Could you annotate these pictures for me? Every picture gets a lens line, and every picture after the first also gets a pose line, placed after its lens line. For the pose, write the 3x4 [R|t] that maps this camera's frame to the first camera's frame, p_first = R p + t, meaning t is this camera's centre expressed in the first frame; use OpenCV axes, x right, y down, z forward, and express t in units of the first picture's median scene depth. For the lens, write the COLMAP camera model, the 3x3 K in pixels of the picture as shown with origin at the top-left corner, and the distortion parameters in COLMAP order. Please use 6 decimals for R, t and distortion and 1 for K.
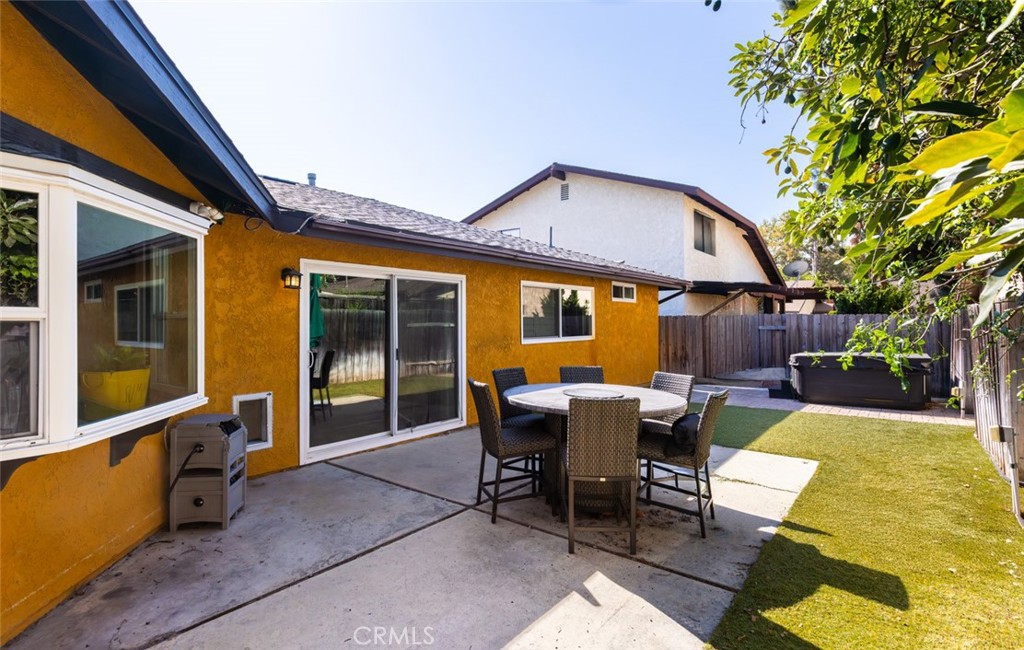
lens RADIAL K [[493.4, 0, 511.3], [0, 493.4, 318.0], [0, 0, 1]] dist [0.004238, 0.000673]
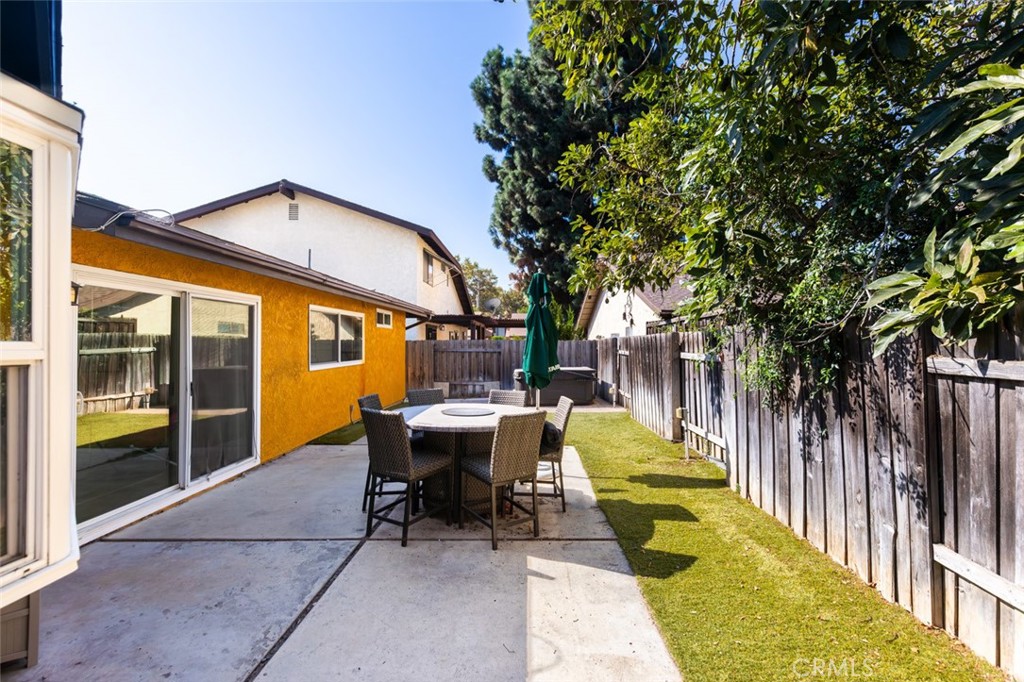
lens RADIAL K [[453.2, 0, 522.0], [0, 453.2, 339.2], [0, 0, 1]] dist [0.005045, -0.000410]
pose [[0.787361, 0.006436, 0.616458, -0.263170], [-0.004727, 0.999979, -0.004402, -0.008270], [-0.616474, 0.000552, 0.787375, 0.063661]]
